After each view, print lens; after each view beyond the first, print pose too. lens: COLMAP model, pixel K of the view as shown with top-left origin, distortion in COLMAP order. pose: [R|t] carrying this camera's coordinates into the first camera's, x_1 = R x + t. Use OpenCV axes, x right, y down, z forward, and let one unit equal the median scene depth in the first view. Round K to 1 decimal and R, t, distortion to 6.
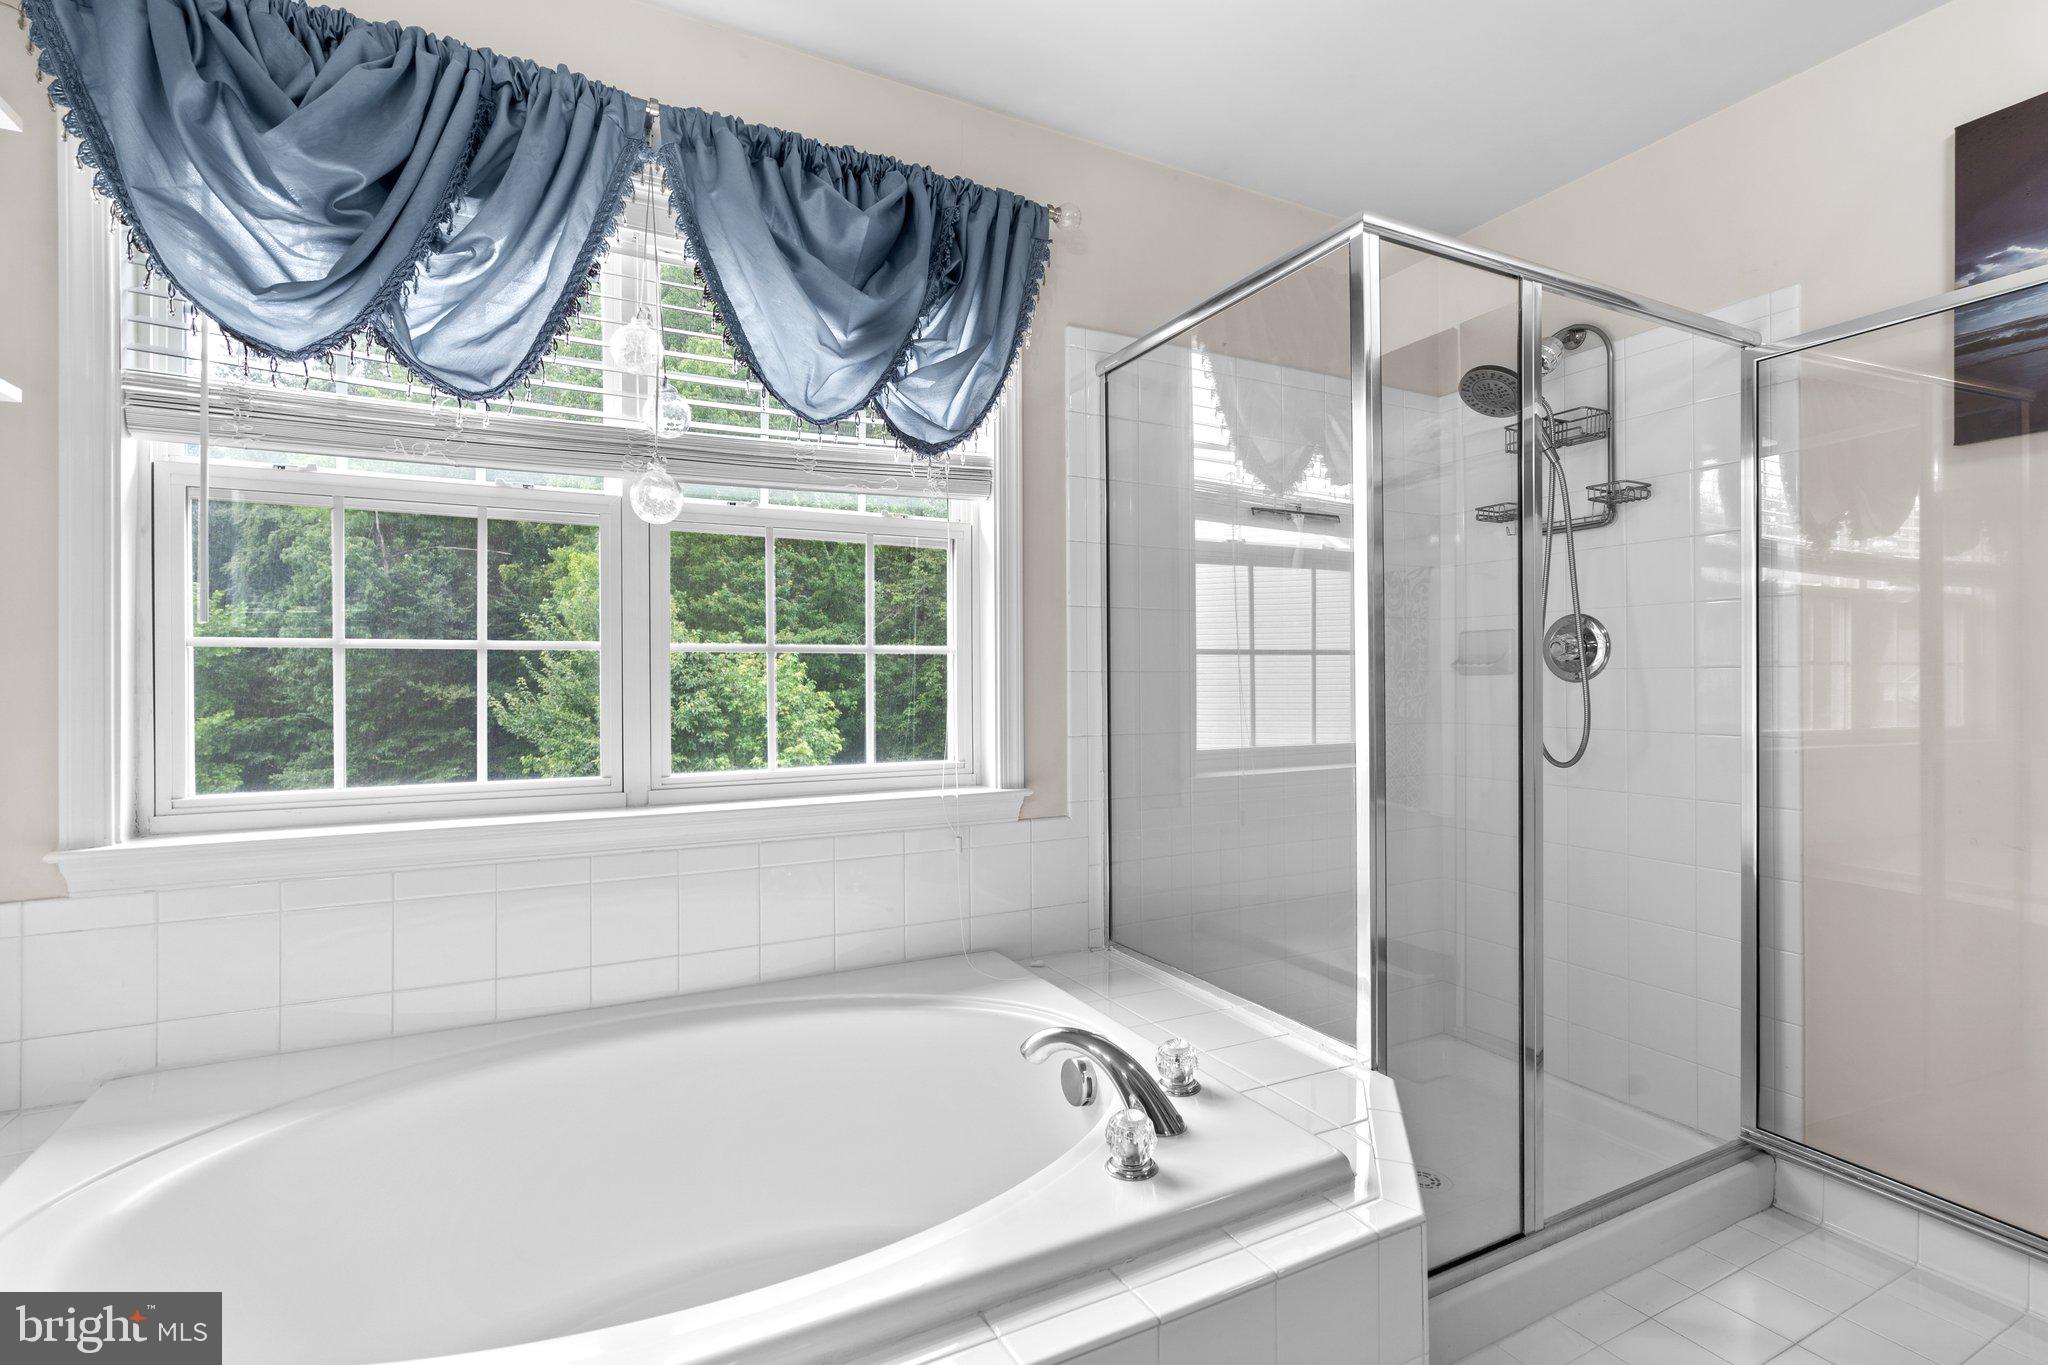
lens RADIAL K [[935.9, 0, 1011.0], [0, 935.9, 672.3], [0, 0, 1]] dist [-0.009460, 0.002810]
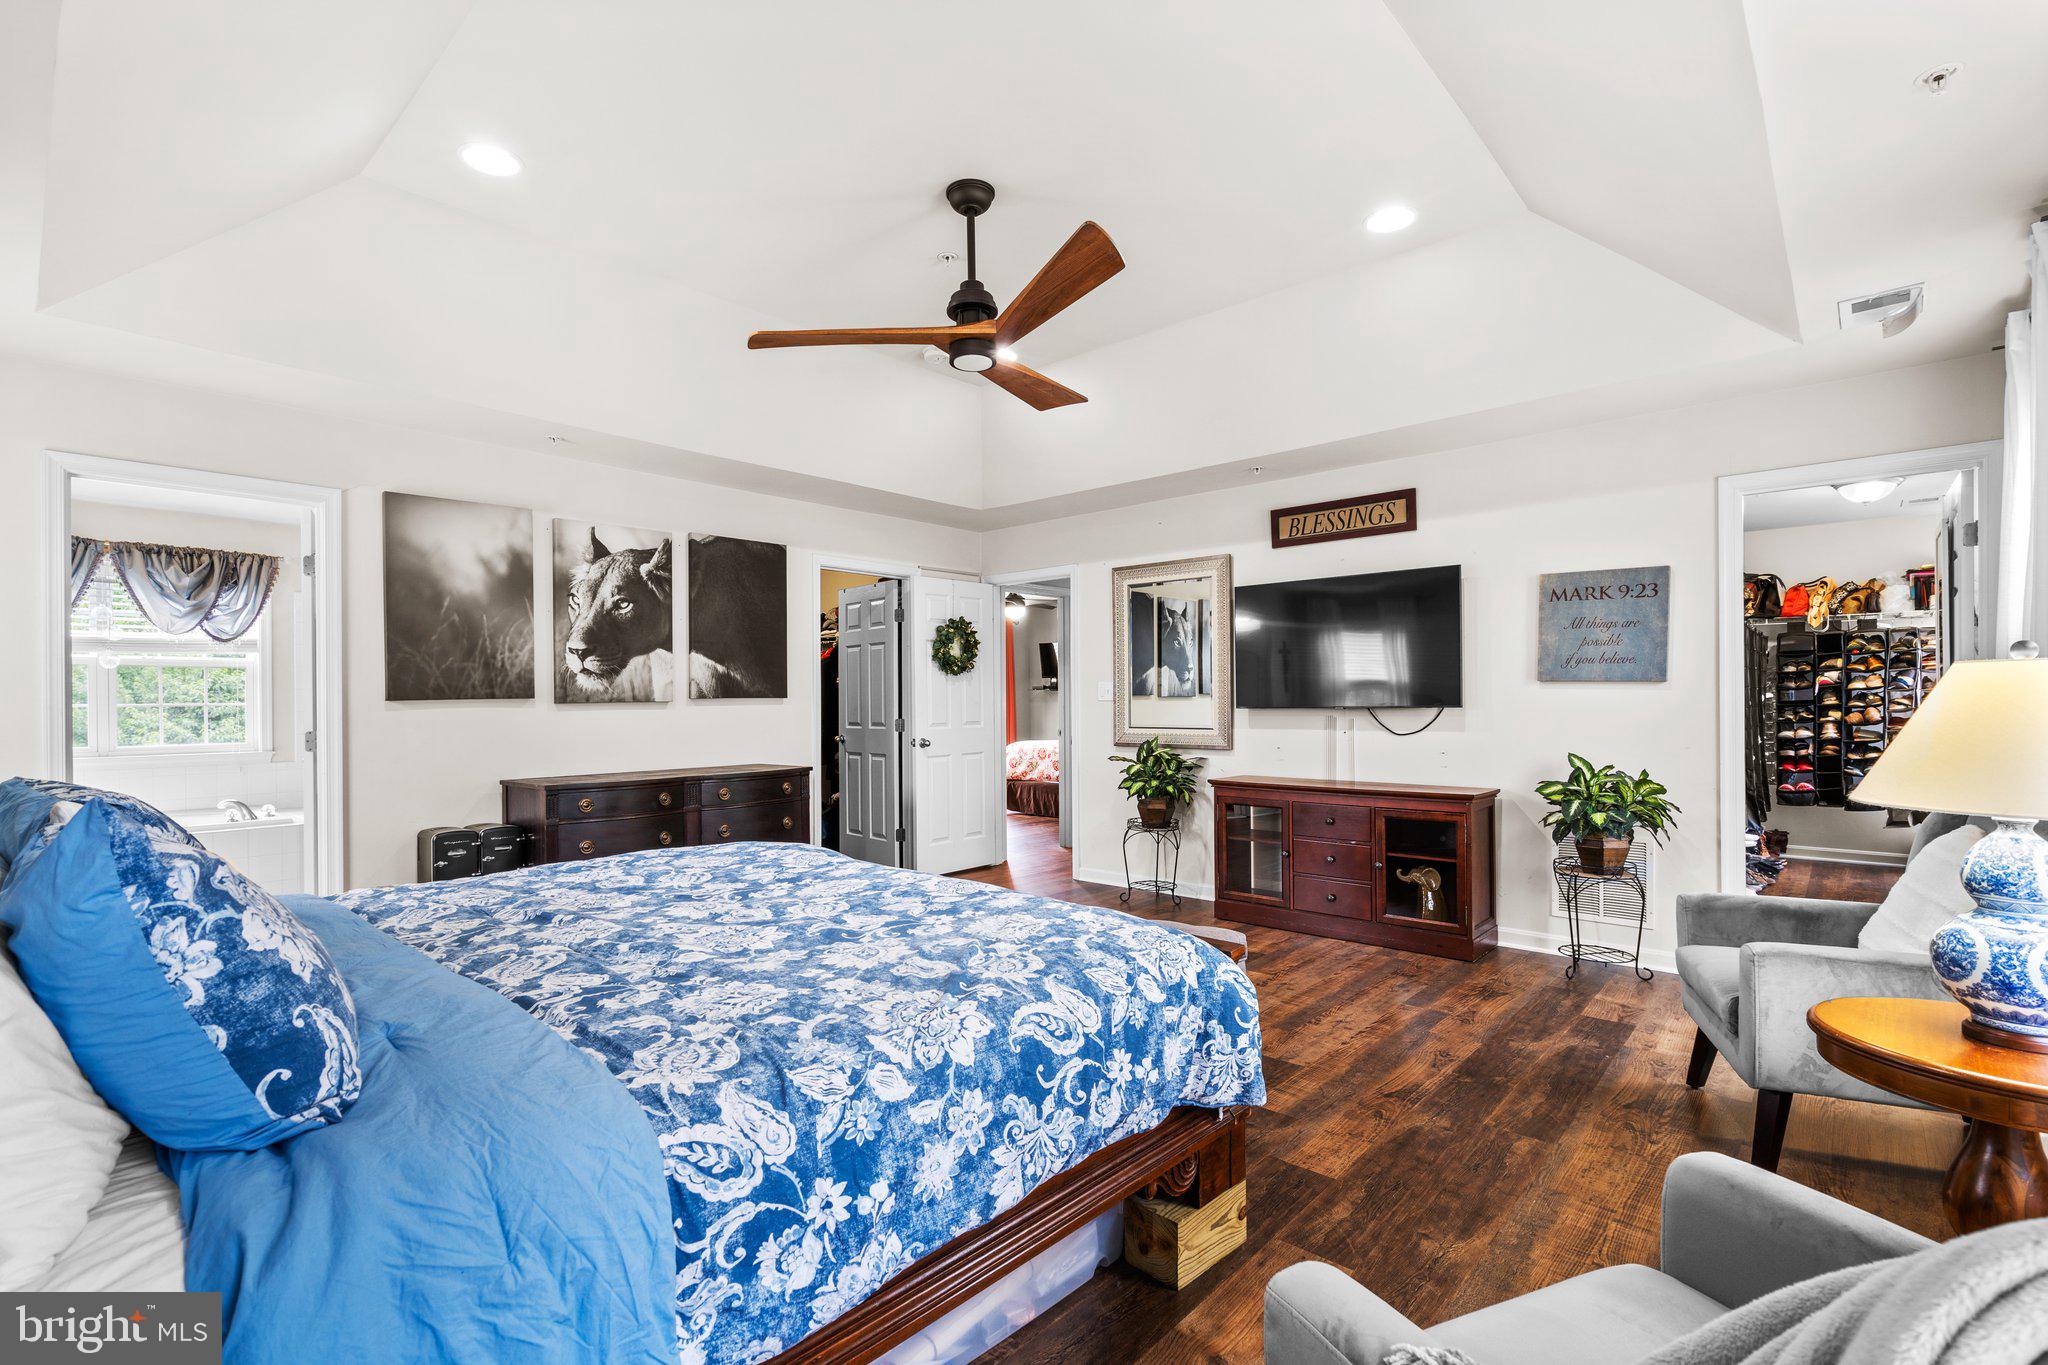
lens RADIAL K [[935.9, 0, 994.5], [0, 935.9, 704.6], [0, 0, 1]] dist [-0.009460, 0.002810]
pose [[0.935118, -0.000499, 0.354335, 1.339858], [-0.002975, 0.999953, 0.009258, -0.070865], [-0.354323, -0.009711, 0.935073, -3.089298]]
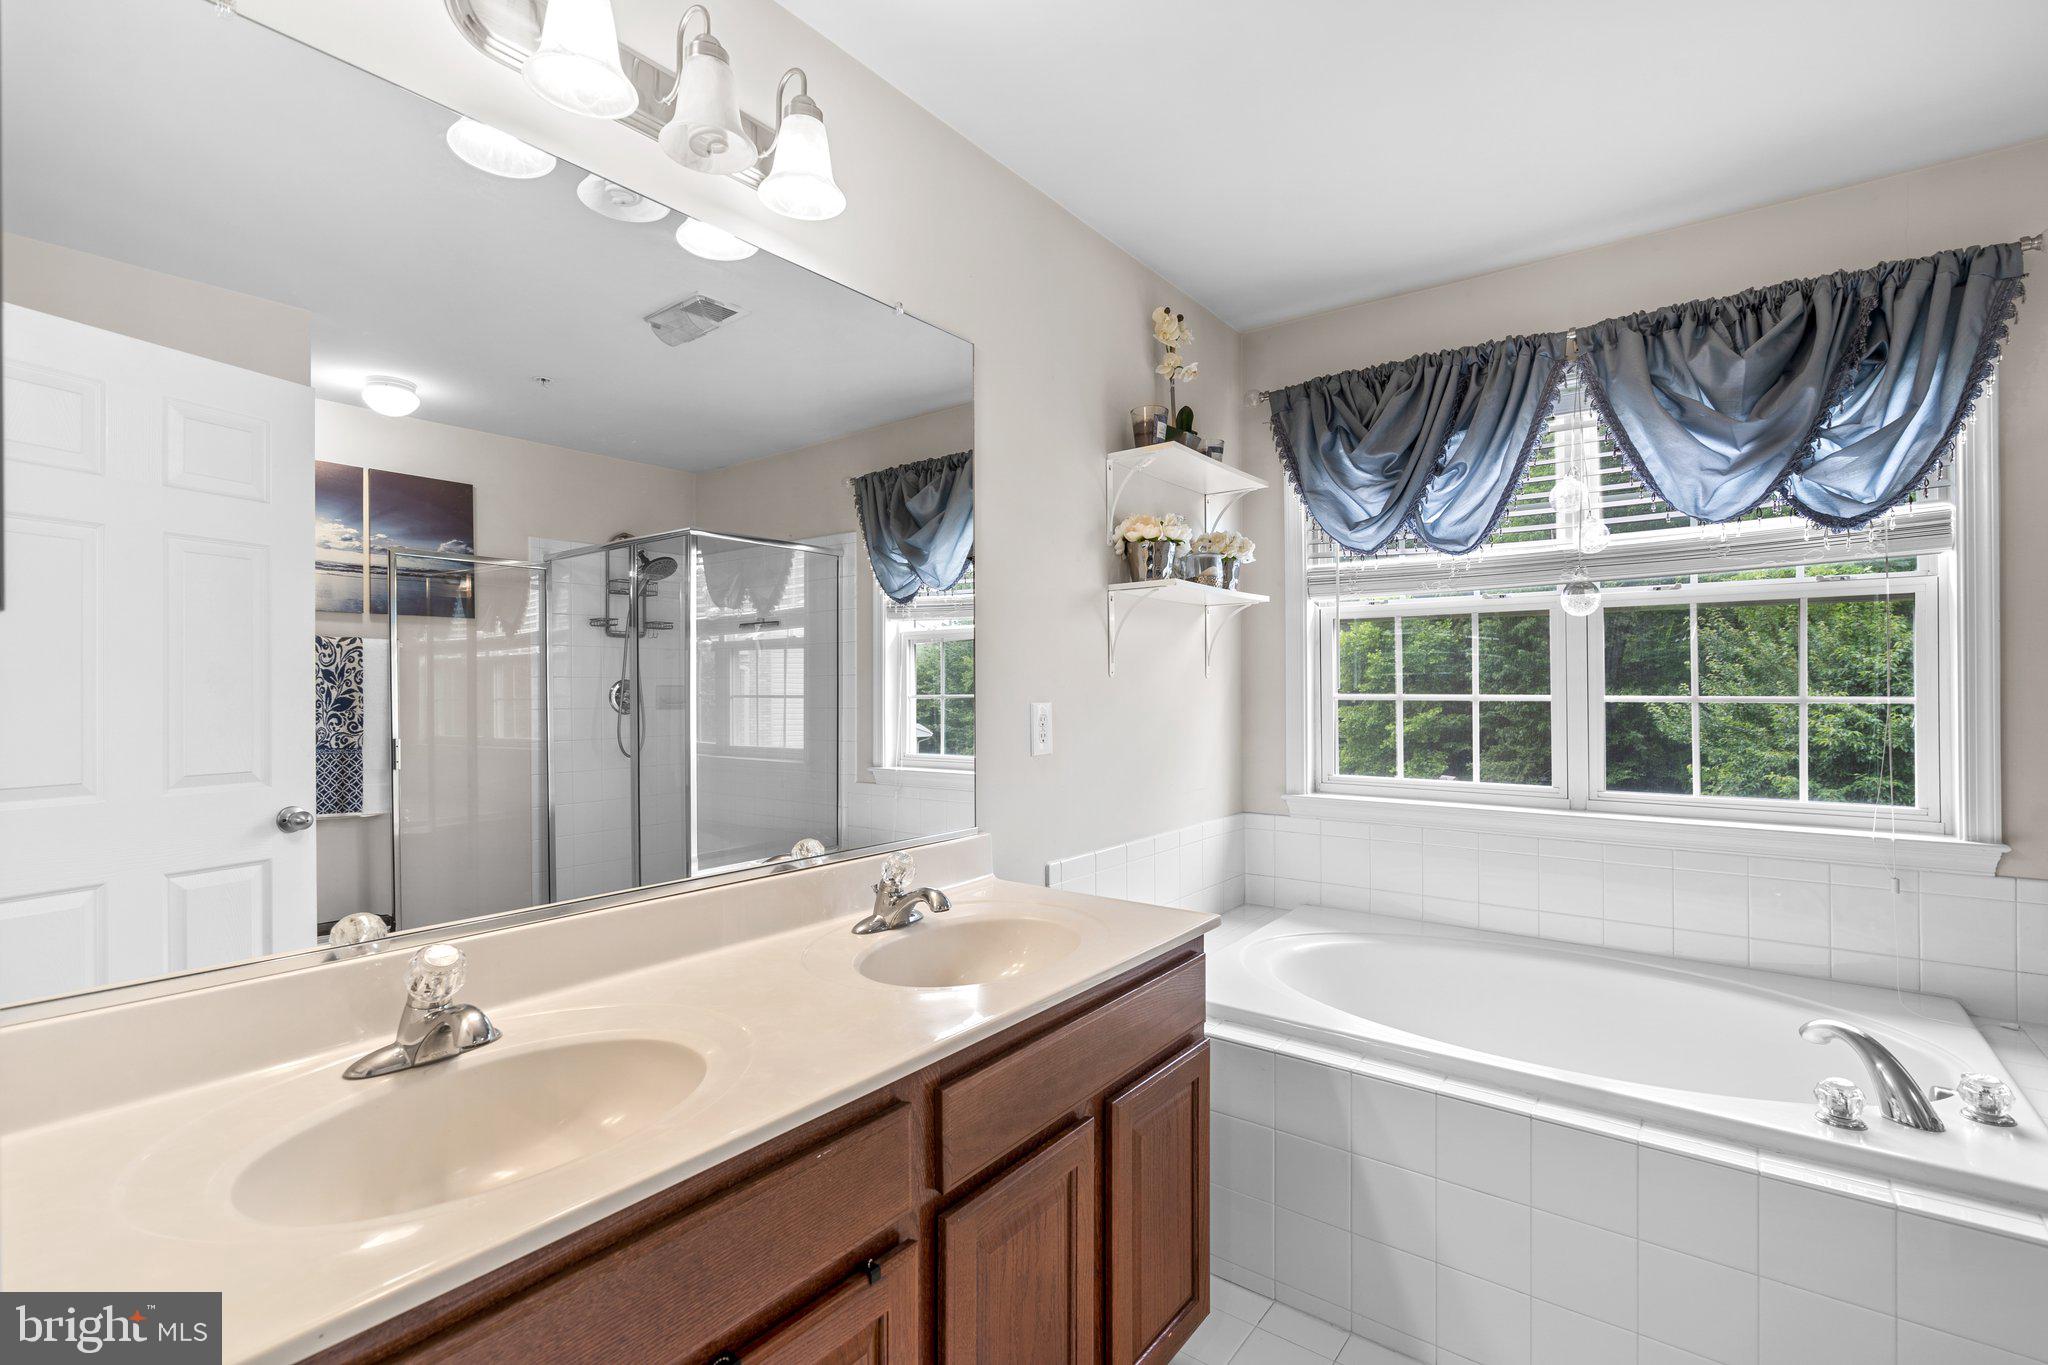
lens RADIAL K [[935.9, 0, 1018.3], [0, 935.9, 676.0], [0, 0, 1]] dist [-0.009460, 0.002810]
pose [[0.430970, -0.004203, -0.902356, 0.541773], [0.008116, 0.999967, -0.000781, -0.070919], [0.902330, -0.006987, 0.430990, -0.406245]]
